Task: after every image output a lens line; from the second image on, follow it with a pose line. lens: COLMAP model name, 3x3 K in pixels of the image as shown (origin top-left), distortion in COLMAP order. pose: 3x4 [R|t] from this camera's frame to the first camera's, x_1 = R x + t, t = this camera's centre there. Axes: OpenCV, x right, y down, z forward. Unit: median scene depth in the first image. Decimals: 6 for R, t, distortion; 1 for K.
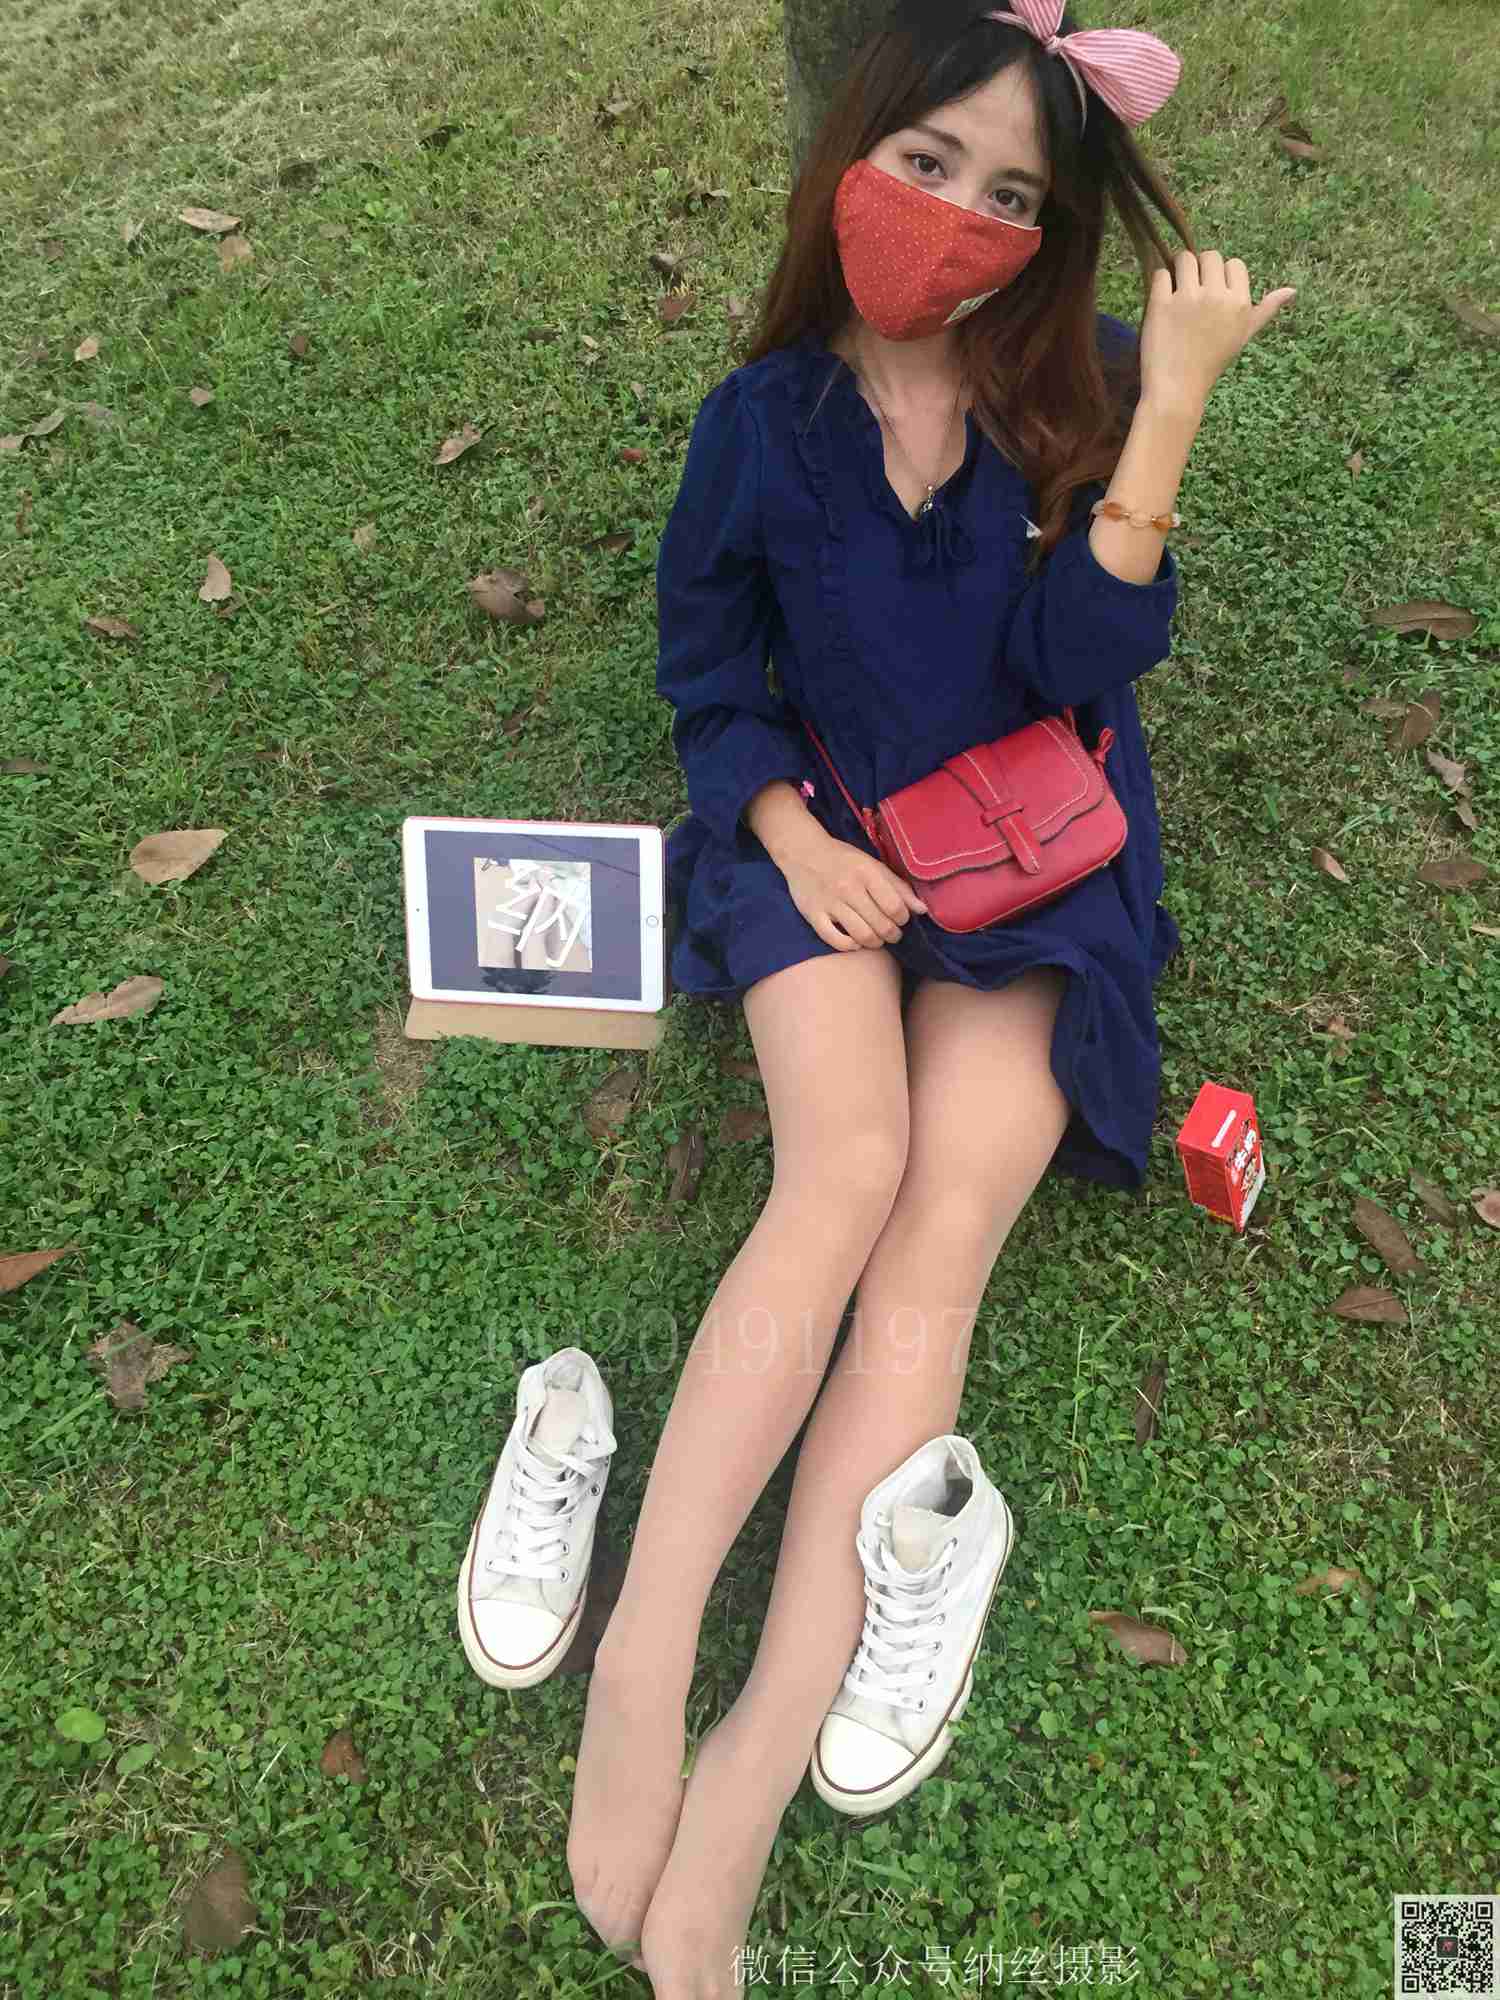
lens RADIAL K [[1714.4, 0, 742.6], [0, 1714.4, 993.0], [0, 0, 1]] dist [0.075553, -0.105251]
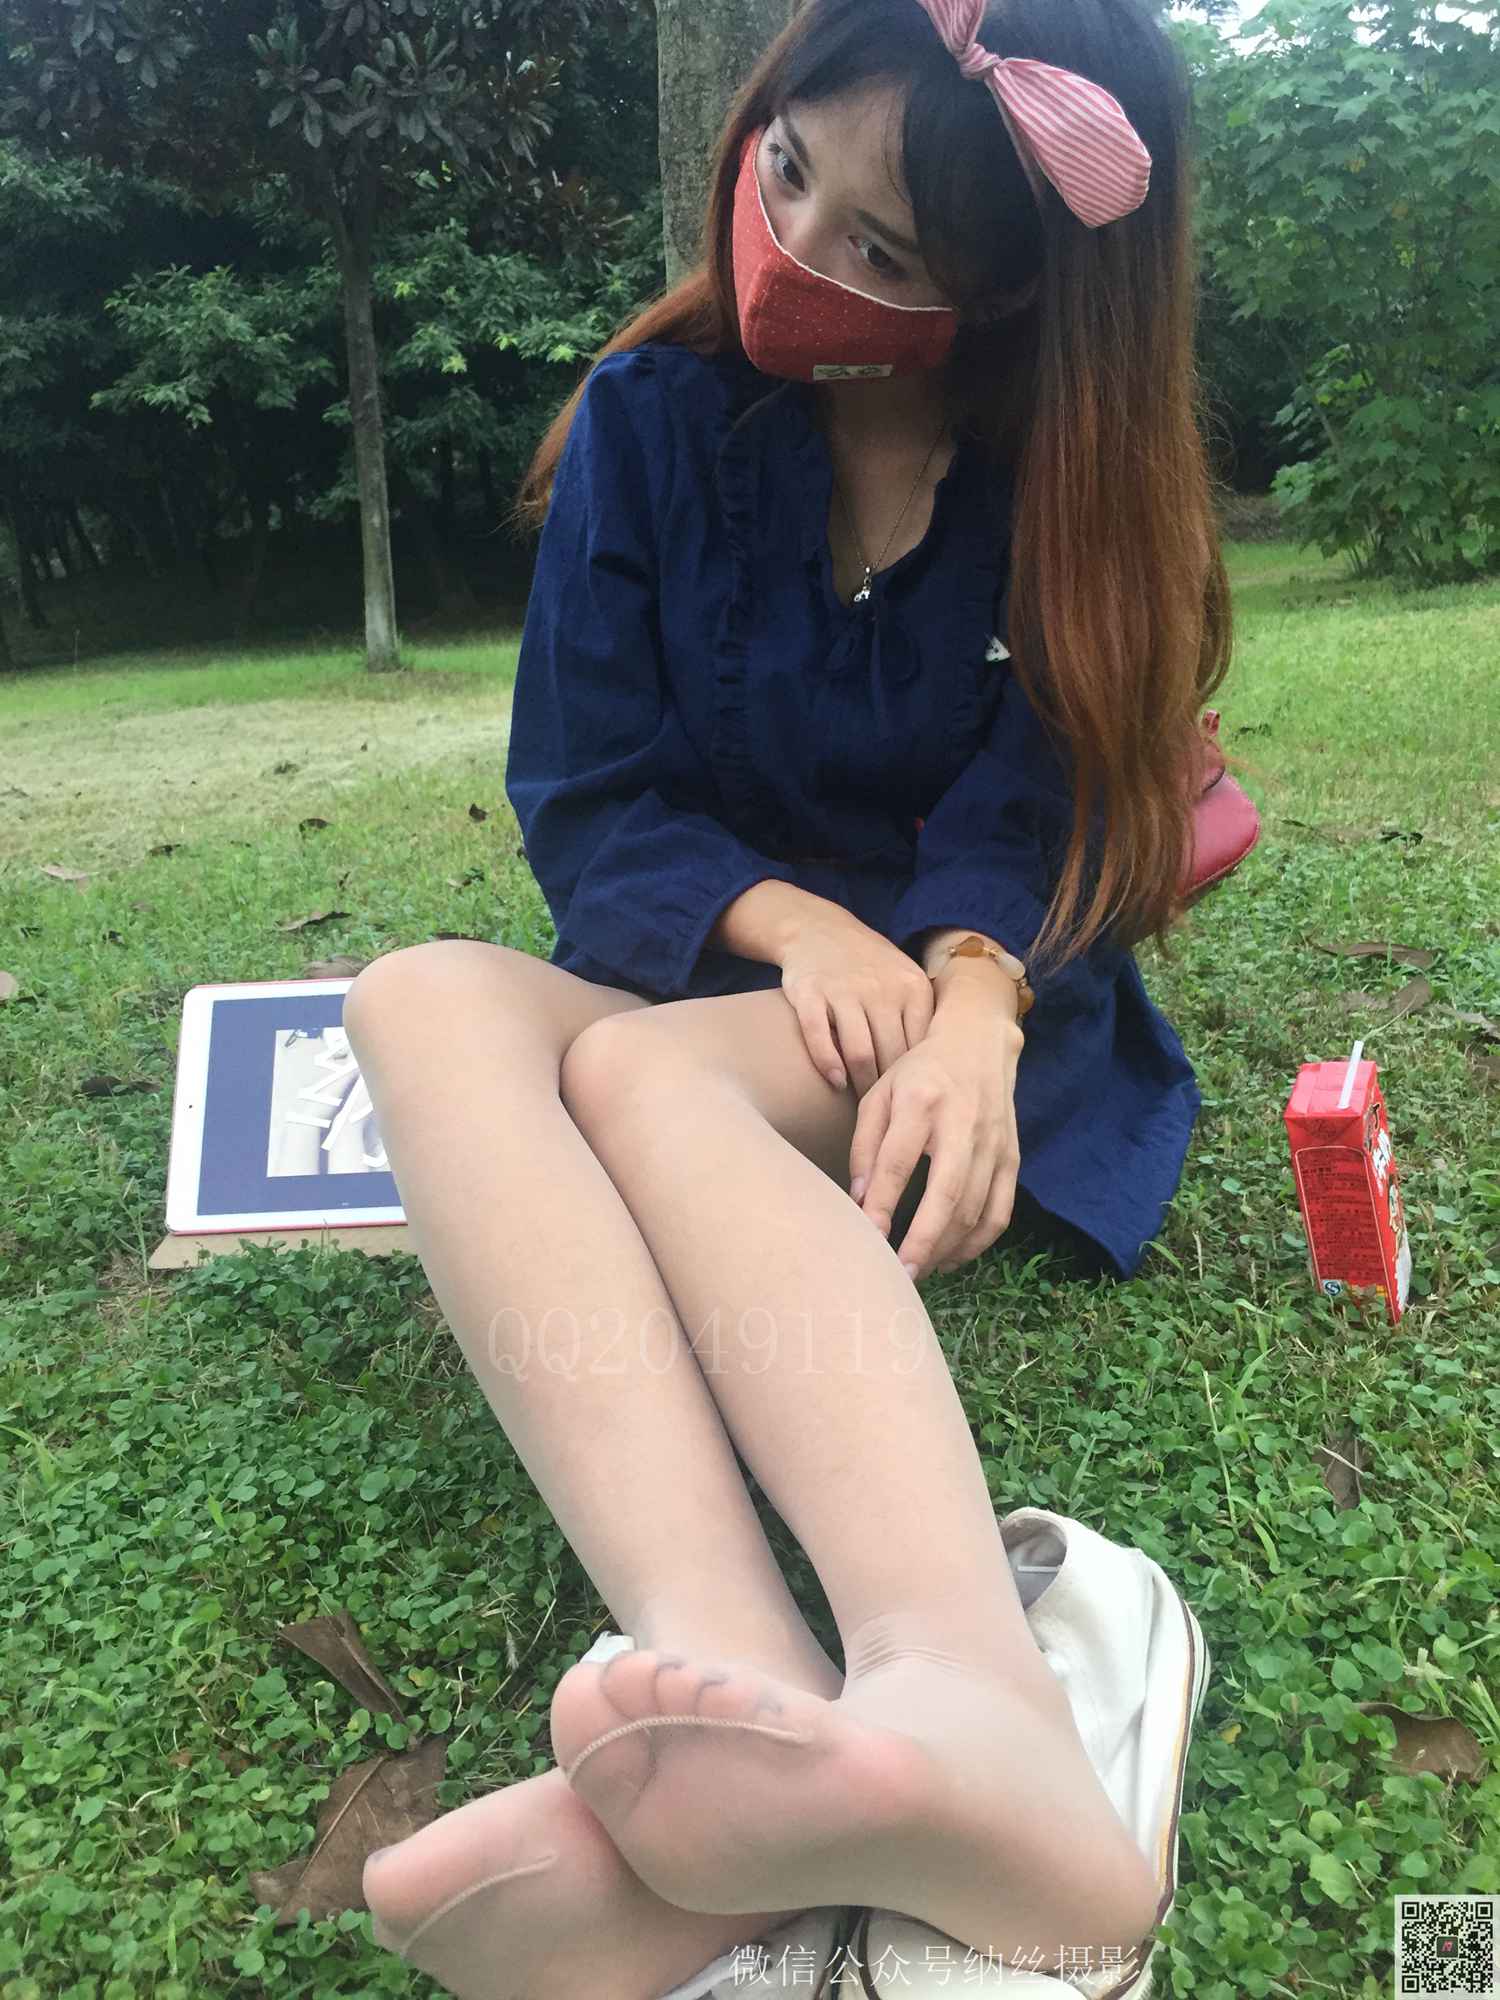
lens RADIAL K [[1714.4, 0, 742.8], [0, 1714.4, 998.8], [0, 0, 1]] dist [0.075553, -0.105251]
pose [[0.996055, -0.000692, 0.088739, -0.016973], [0.051296, 0.820476, -0.569375, 0.321571], [-0.072414, 0.571680, 0.817275, 0.323332]]
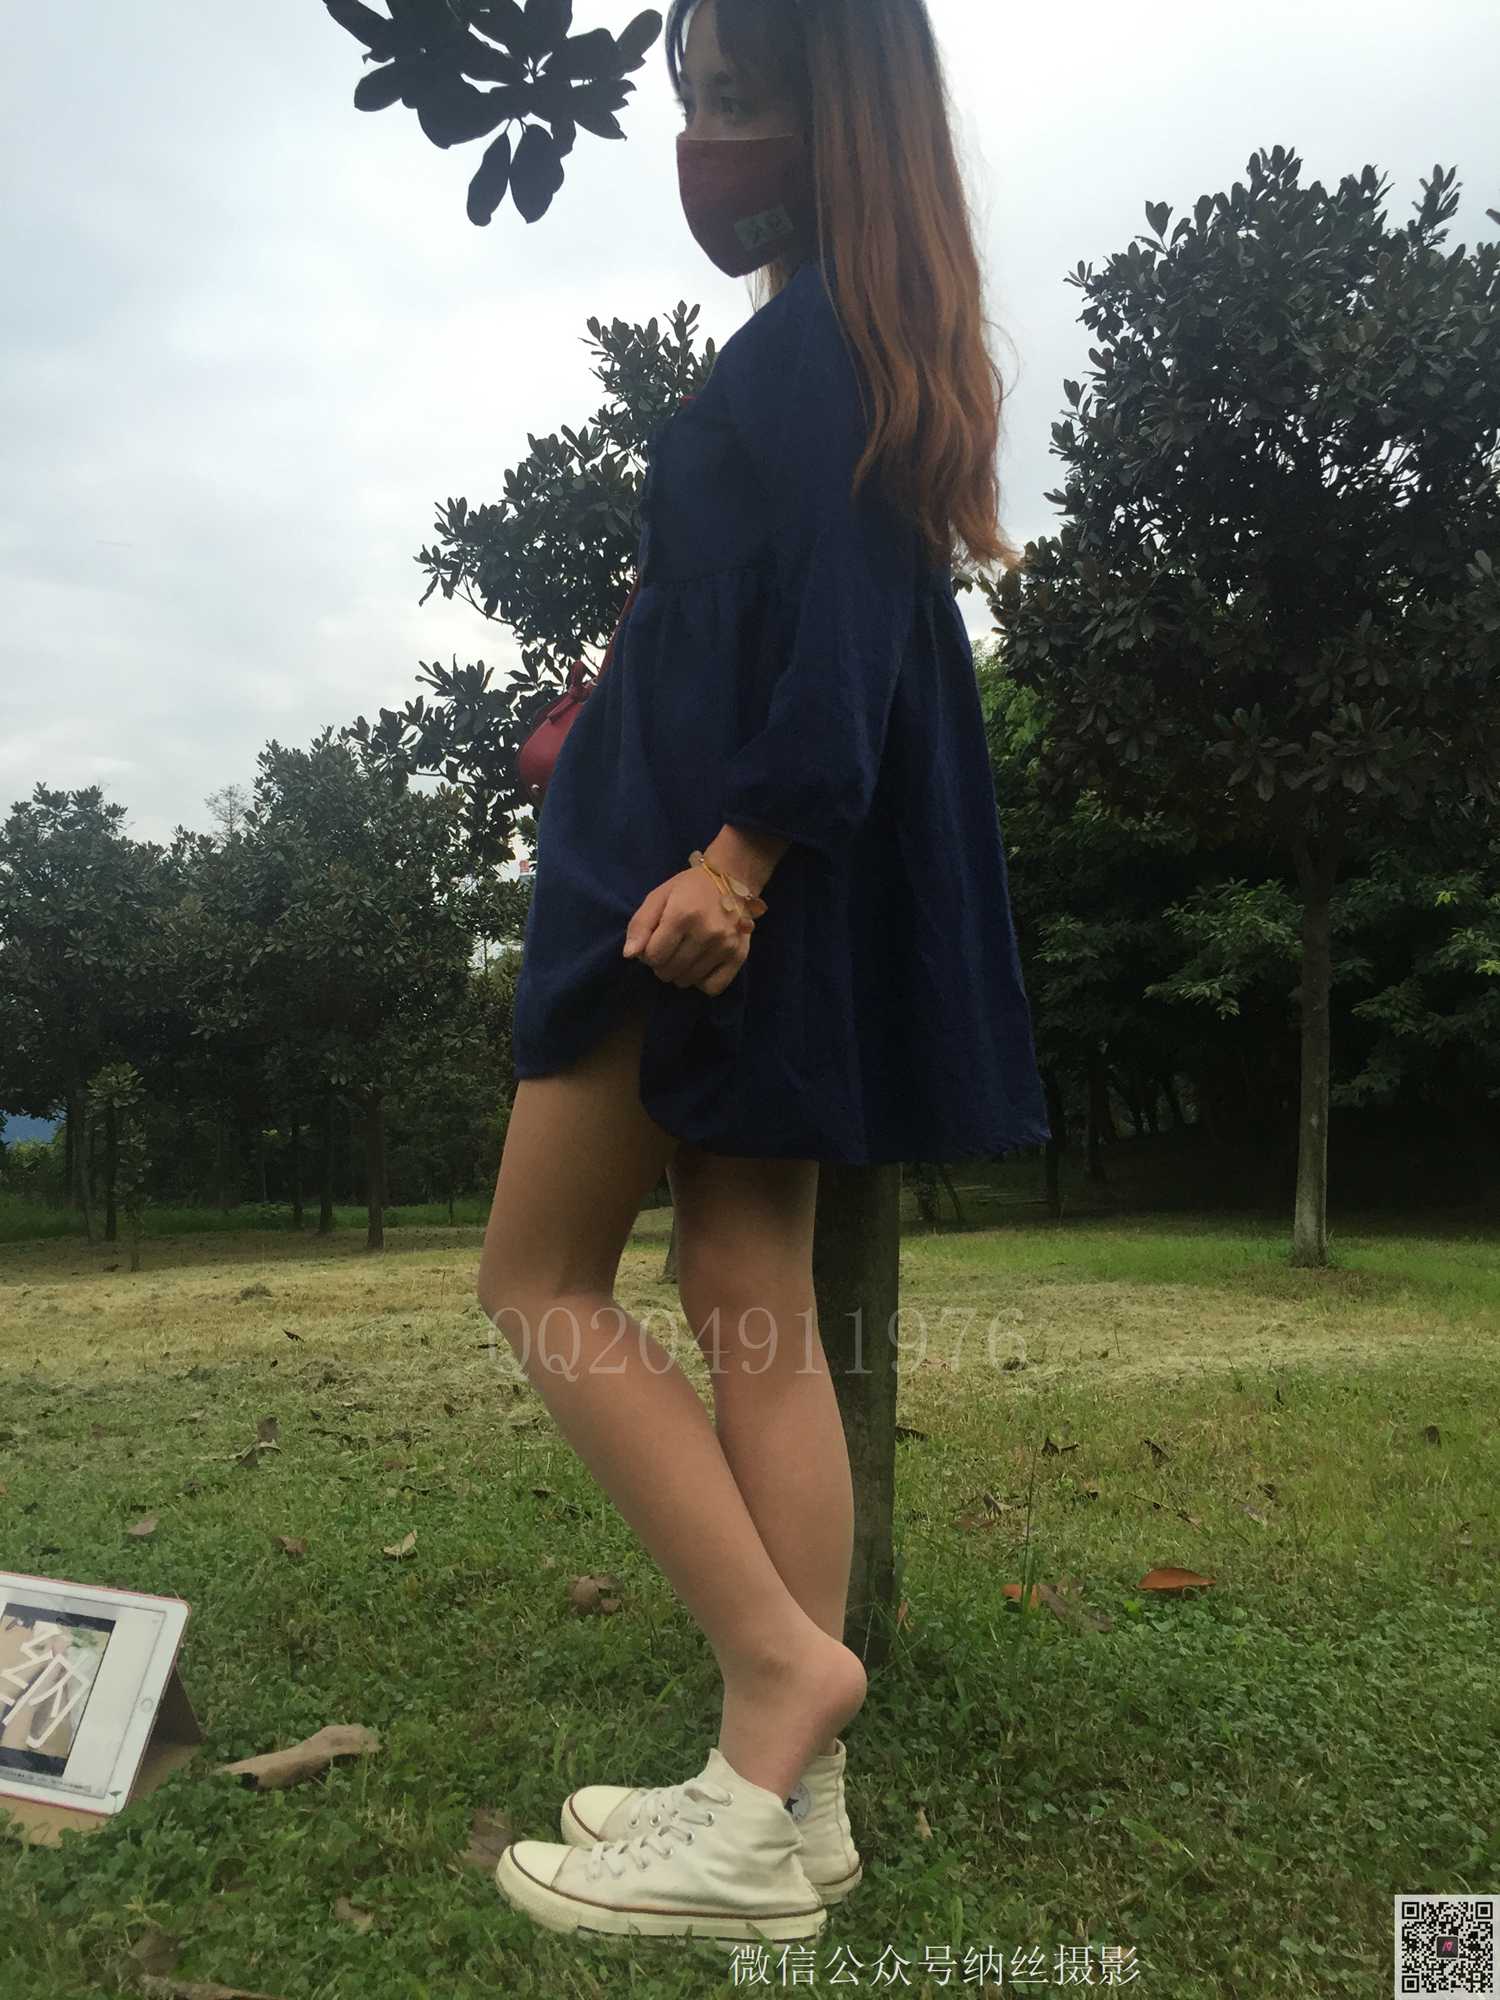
lens RADIAL K [[1714.4, 0, 775.7], [0, 1714.4, 994.9], [0, 0, 1]] dist [0.075553, -0.105251]
pose [[0.868598, 0.053860, -0.492582, 0.479848], [-0.424782, 0.592786, -0.684225, 0.228711], [0.255144, 0.803557, 0.537772, 0.246634]]
